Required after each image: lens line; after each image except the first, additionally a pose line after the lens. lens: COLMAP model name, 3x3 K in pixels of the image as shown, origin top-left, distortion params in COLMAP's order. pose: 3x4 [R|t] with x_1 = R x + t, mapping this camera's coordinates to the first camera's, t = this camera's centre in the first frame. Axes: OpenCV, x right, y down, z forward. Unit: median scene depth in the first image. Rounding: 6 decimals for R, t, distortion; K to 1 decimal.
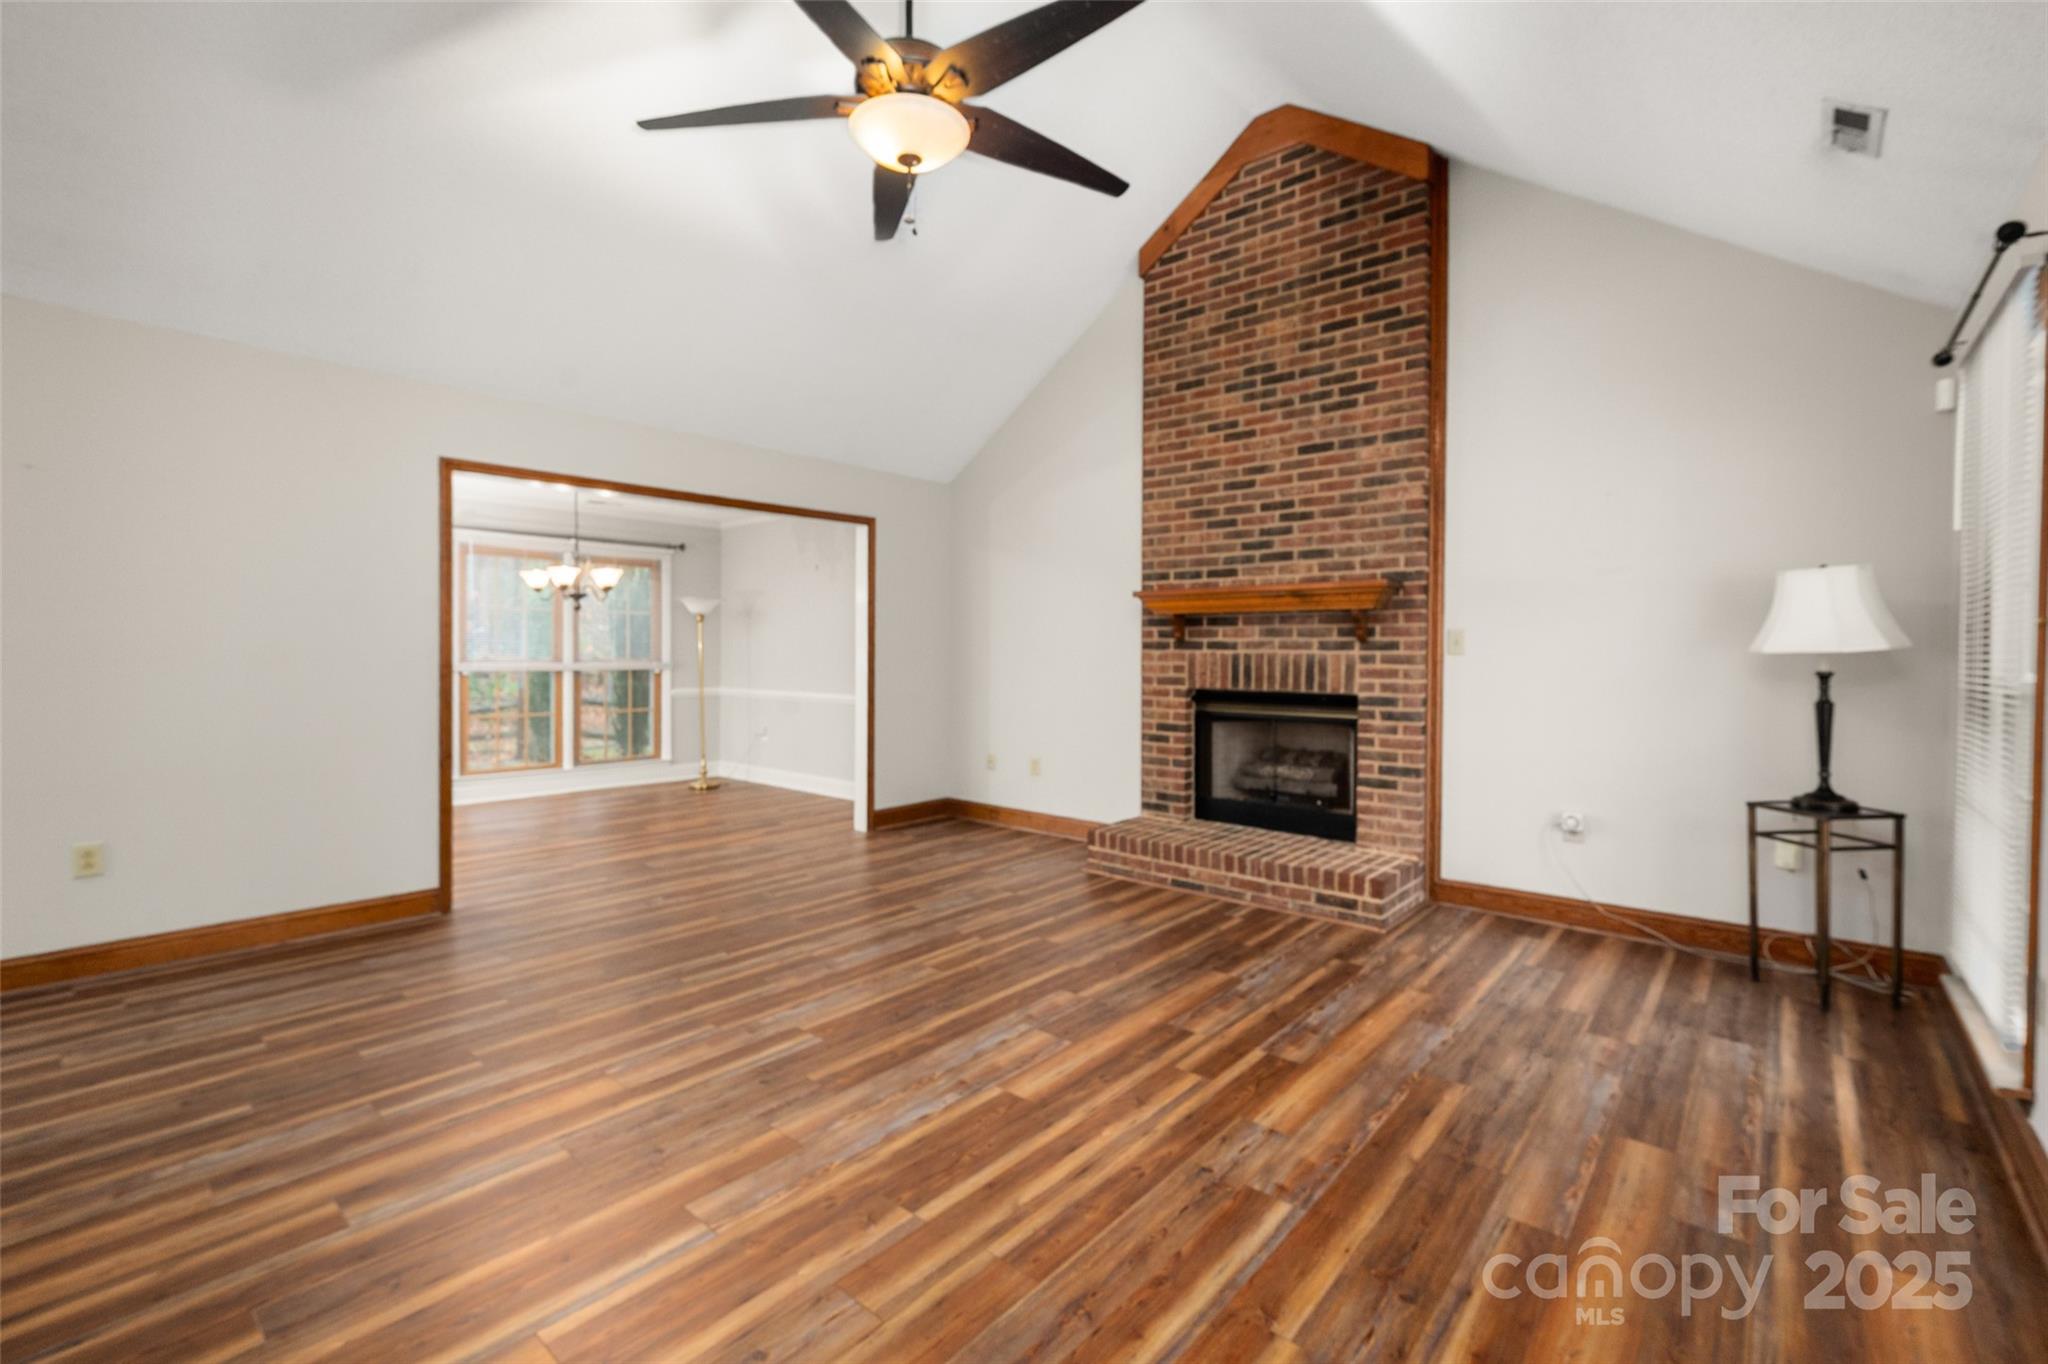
lens RADIAL K [[889.5, 0, 1022.5], [0, 889.5, 659.8], [0, 0, 1]] dist [-0.000314, -0.000048]
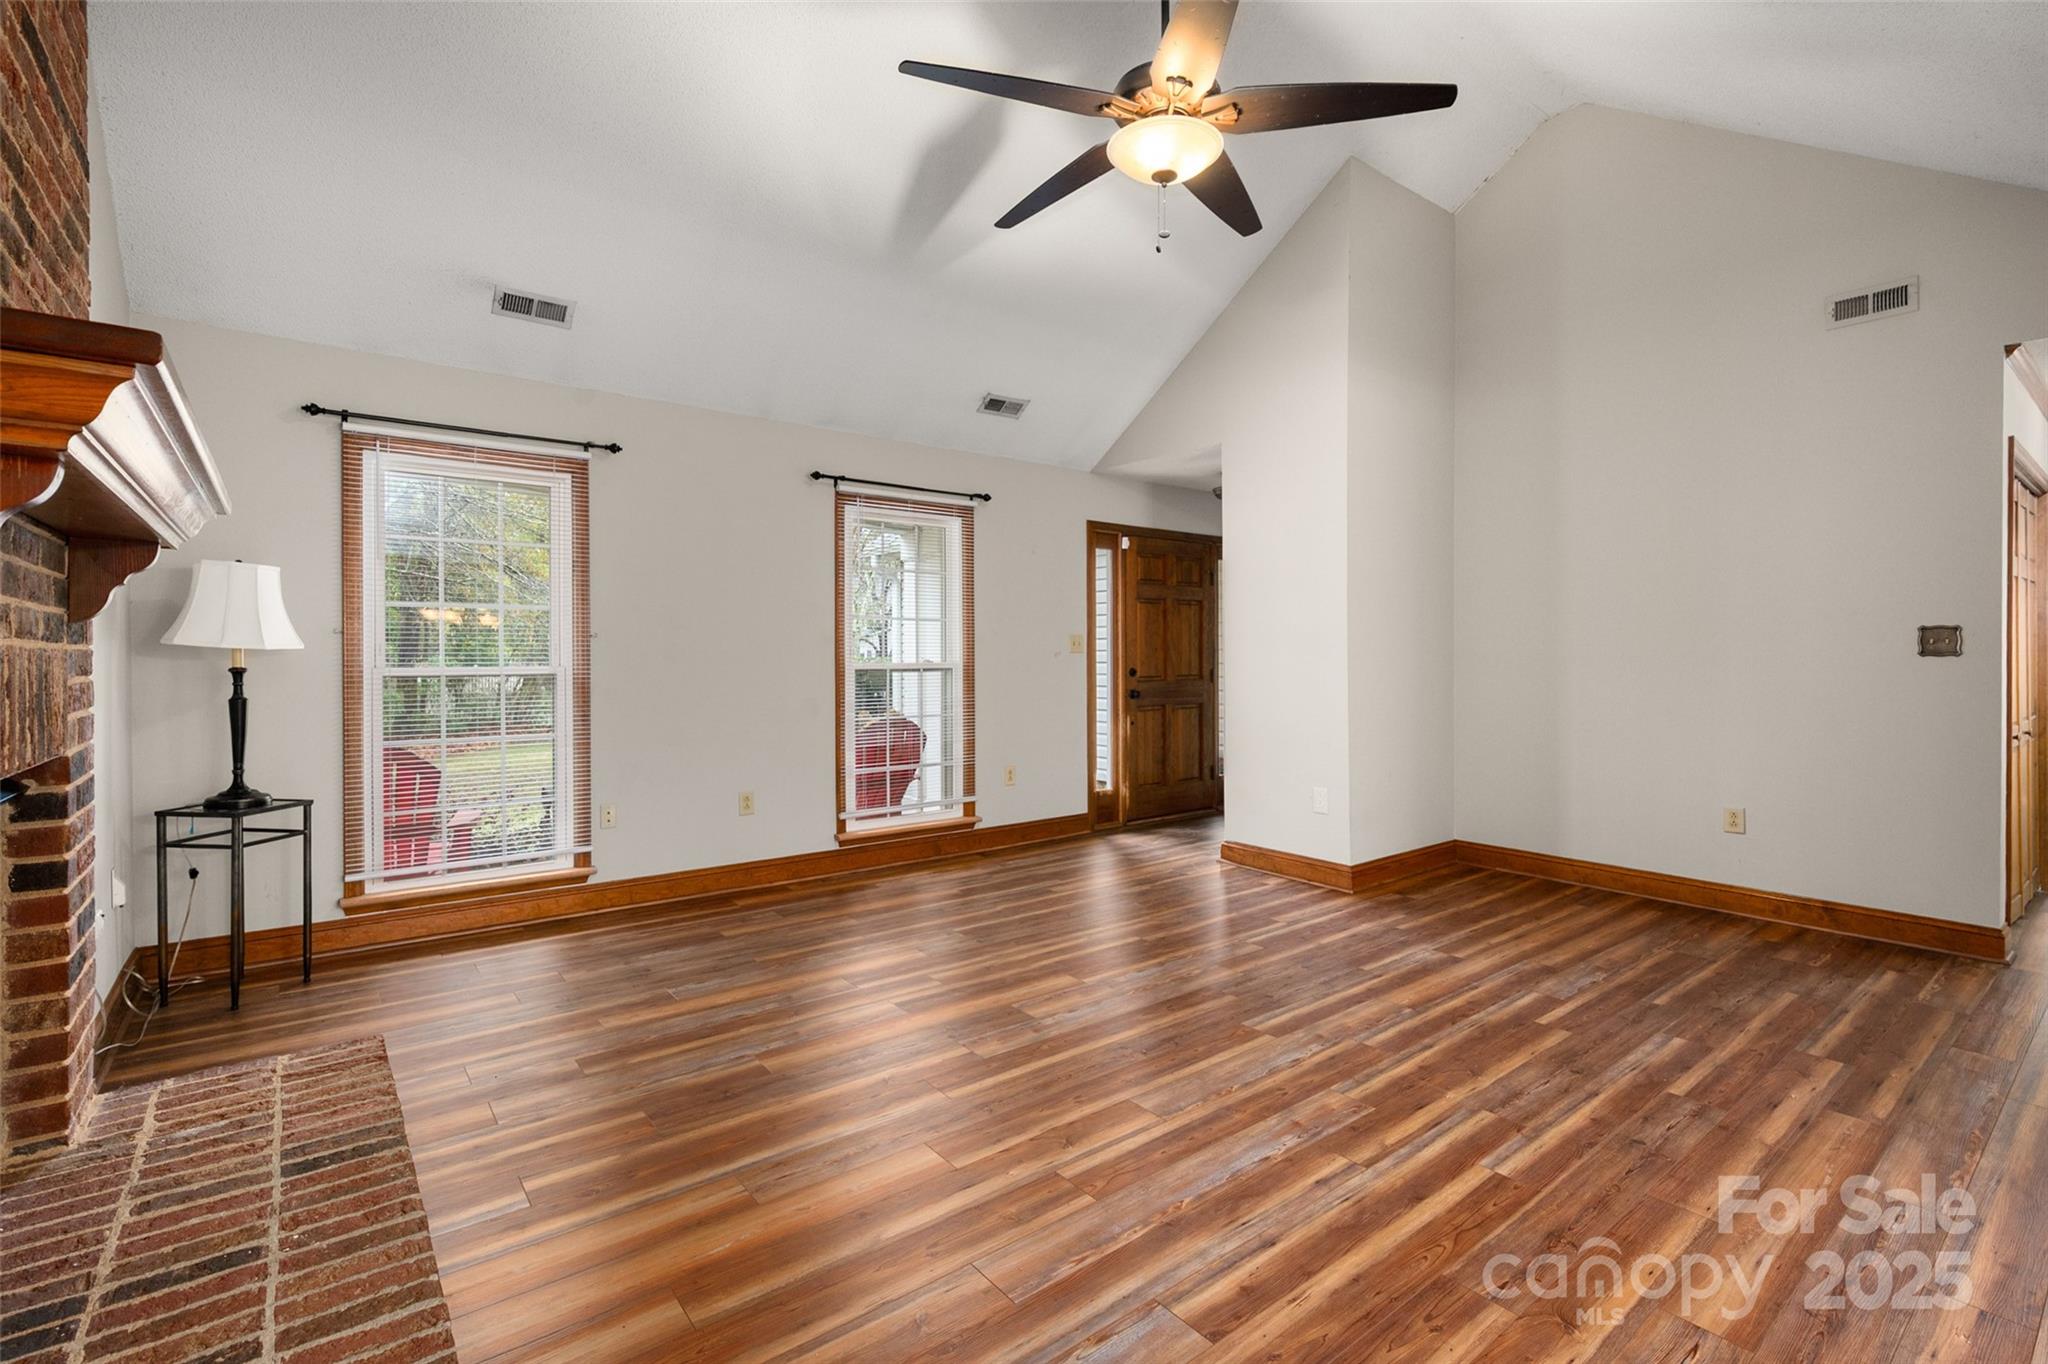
lens RADIAL K [[932.6, 0, 1028.9], [0, 932.6, 656.7], [0, 0, 1]] dist [0.000005, -0.000048]
pose [[-0.981449, -0.007391, 0.191580, -0.167235], [-0.005115, 0.999910, 0.012371, -0.016948], [-0.191654, 0.011162, -0.981399, 1.910379]]
